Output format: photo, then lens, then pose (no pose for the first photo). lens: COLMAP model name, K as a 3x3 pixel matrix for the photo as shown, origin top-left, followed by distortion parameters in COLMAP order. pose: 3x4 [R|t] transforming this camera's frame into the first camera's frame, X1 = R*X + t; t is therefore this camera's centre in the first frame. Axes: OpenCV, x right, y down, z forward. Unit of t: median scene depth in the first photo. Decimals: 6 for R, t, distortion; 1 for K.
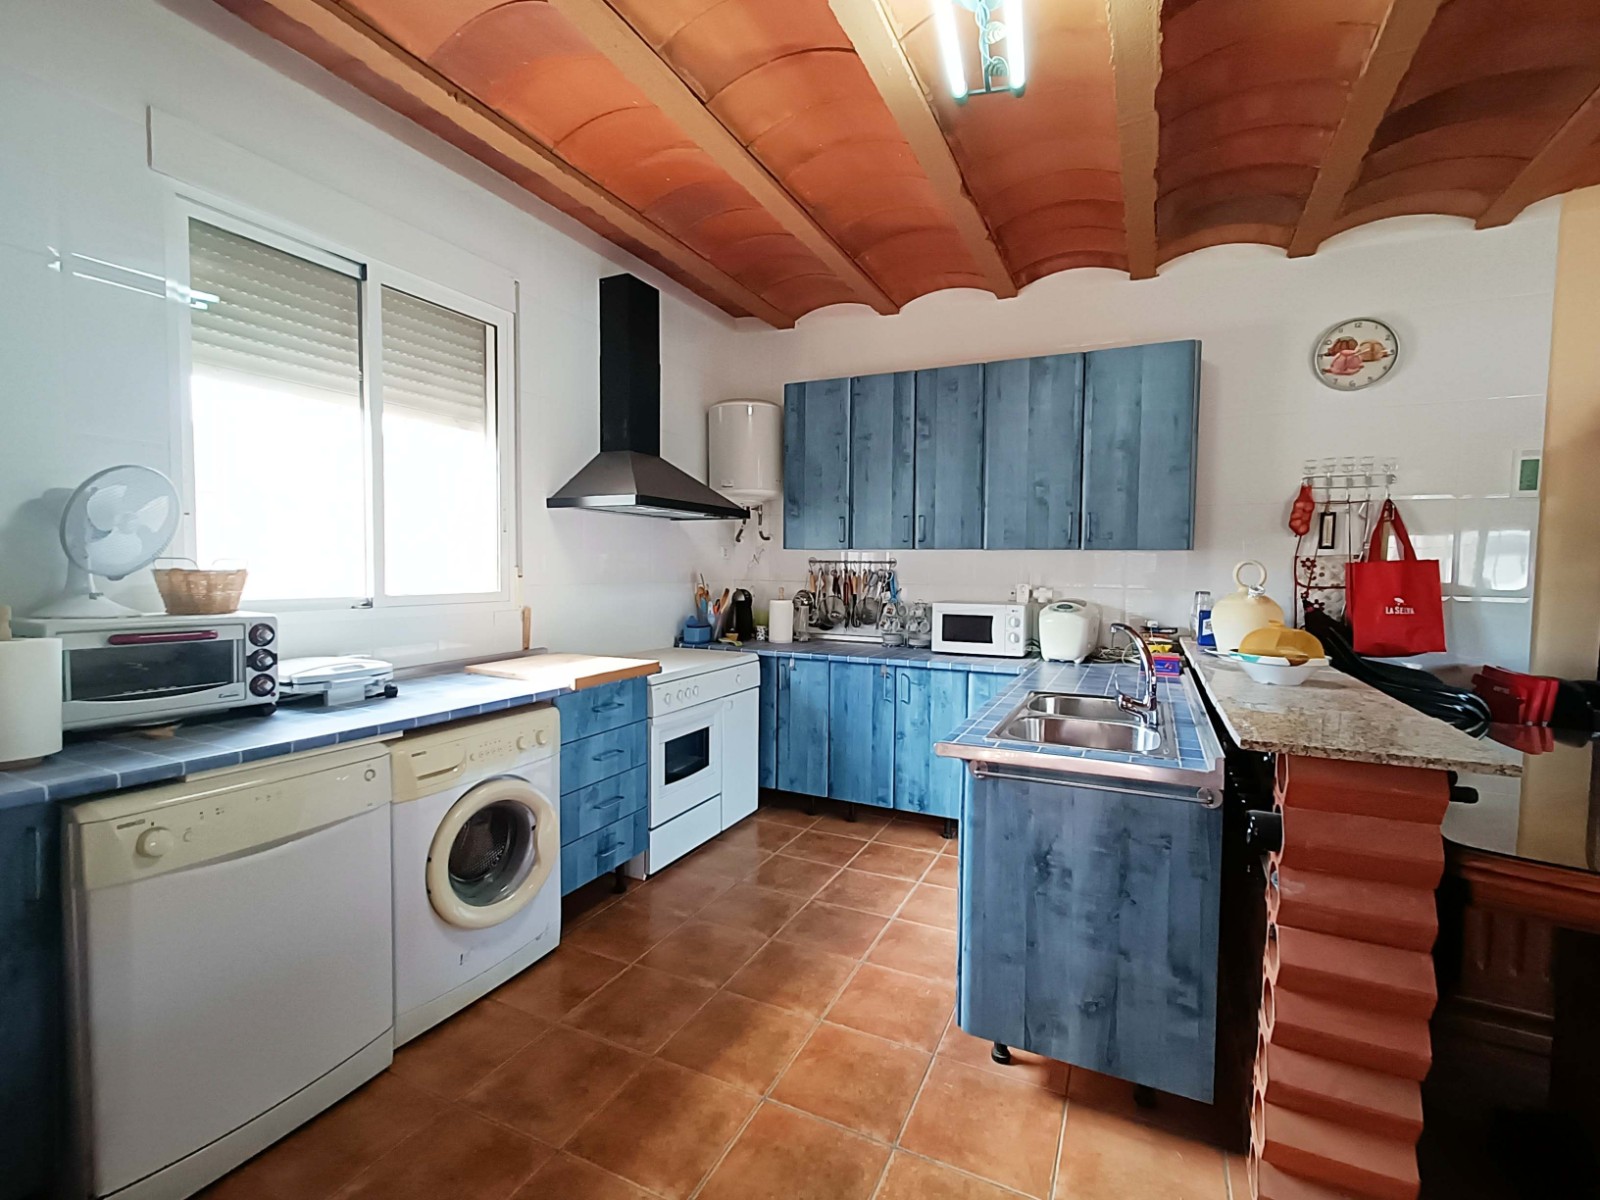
lens RADIAL K [[716.7, 0, 805.6], [0, 716.7, 601.8], [0, 0, 1]] dist [0.004054, 0.000426]
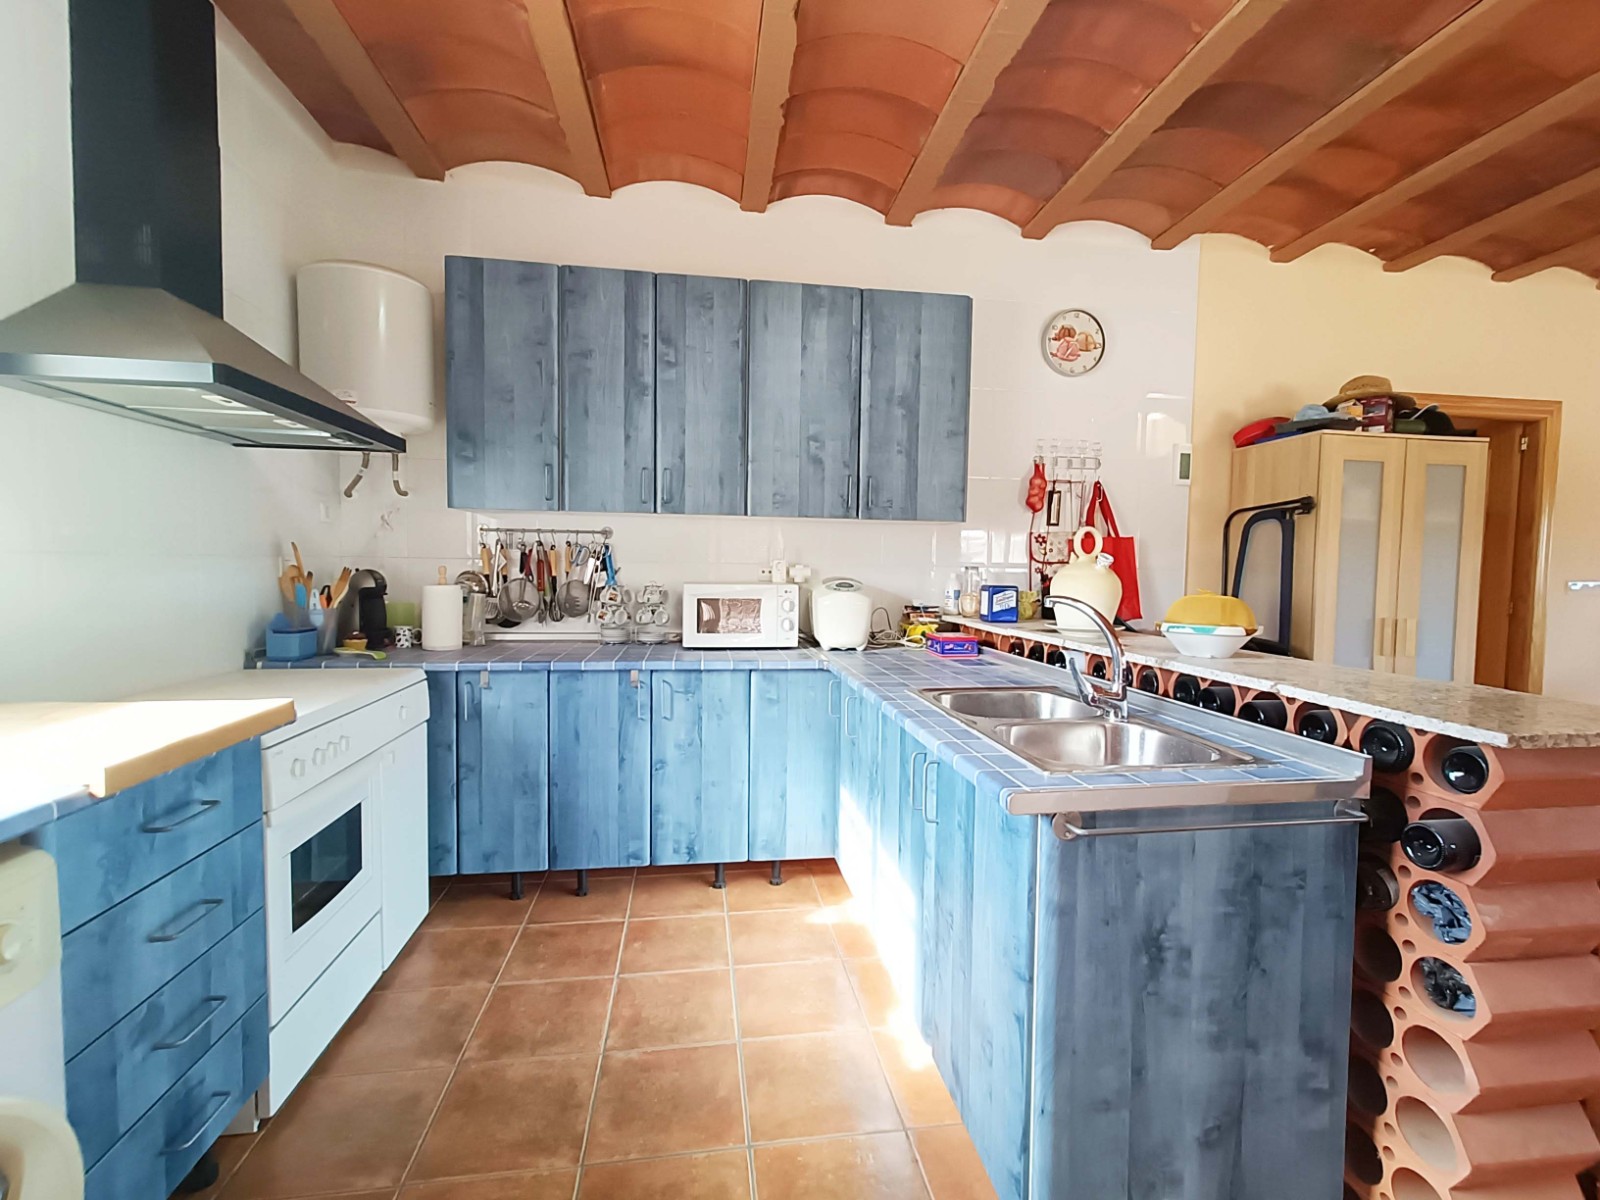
lens RADIAL K [[716.7, 0, 797.9], [0, 716.7, 600.1], [0, 0, 1]] dist [0.004054, 0.000426]
pose [[0.829844, -0.025696, 0.557404, -0.180941], [0.021688, 0.999670, 0.013797, 0.013002], [-0.557574, 0.000639, 0.830127, 0.363783]]
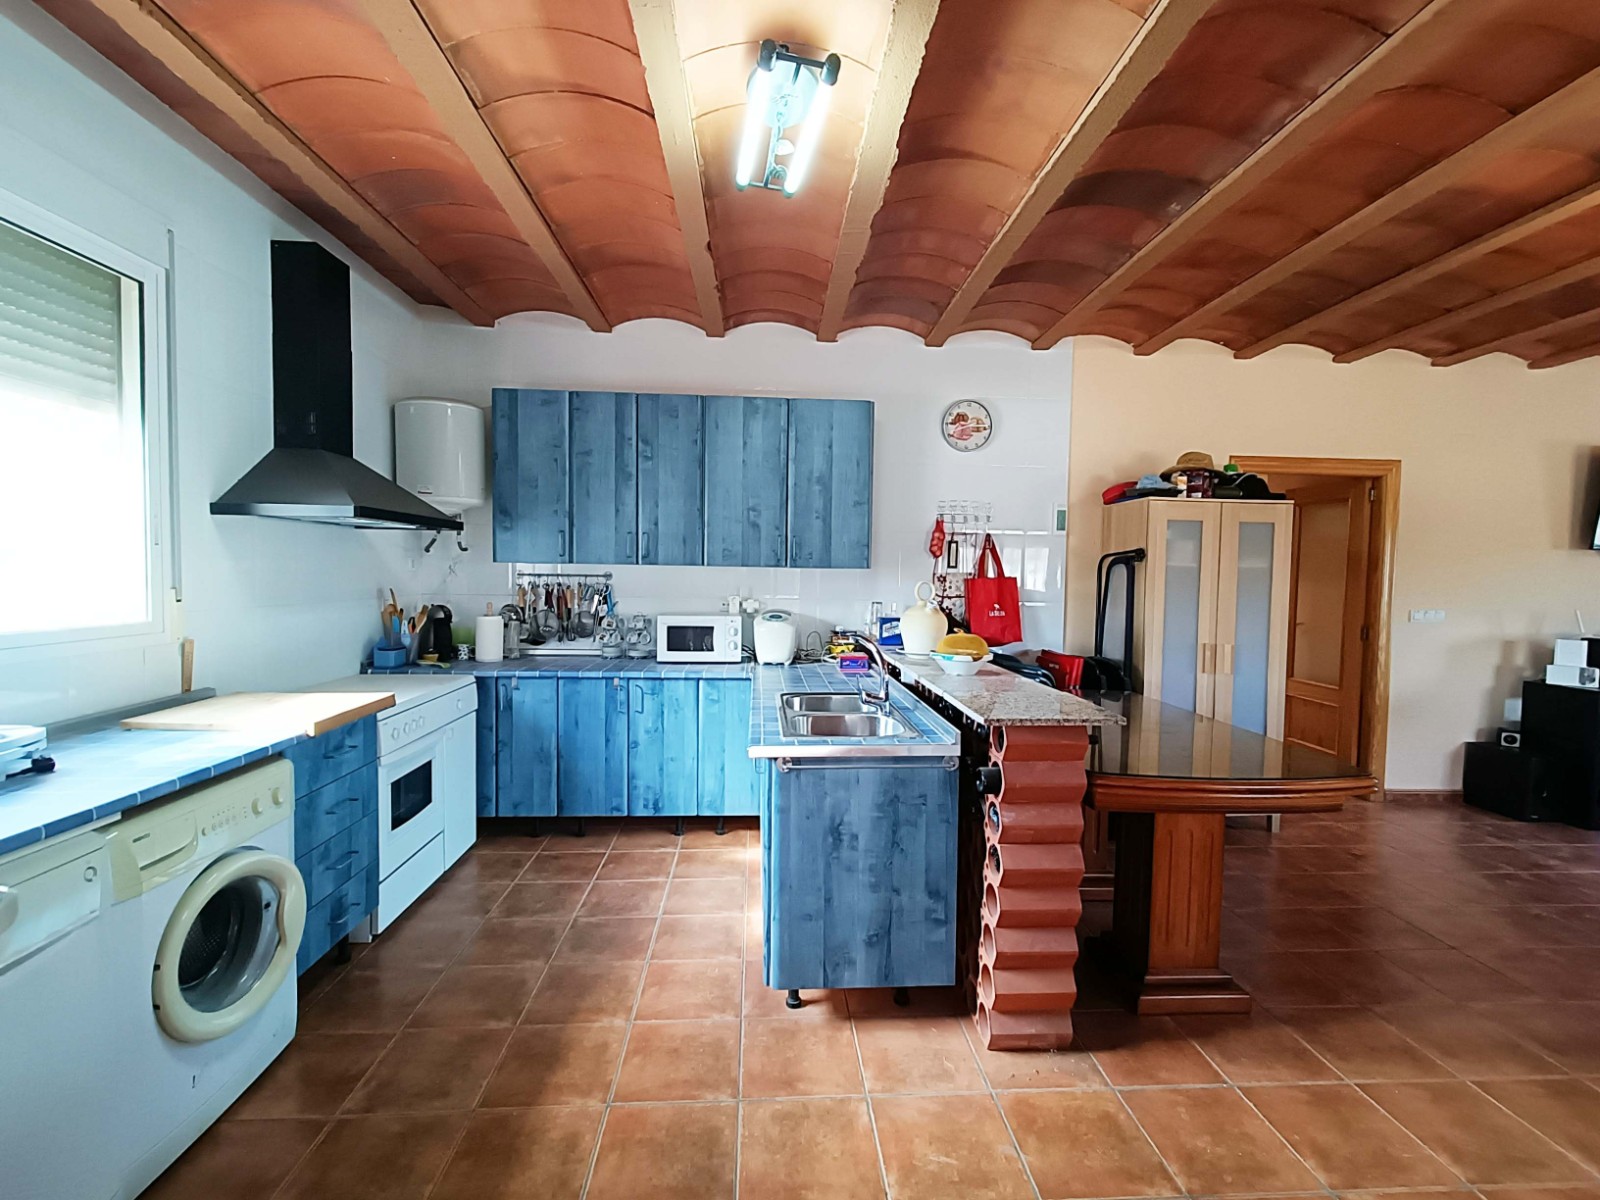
lens RADIAL K [[716.7, 0, 801.4], [0, 716.7, 601.8], [0, 0, 1]] dist [0.004054, 0.000426]
pose [[0.873688, -0.019265, 0.486105, -0.183962], [0.018803, 0.999806, 0.005828, -0.025911], [-0.486124, 0.004048, 0.873881, -0.032947]]
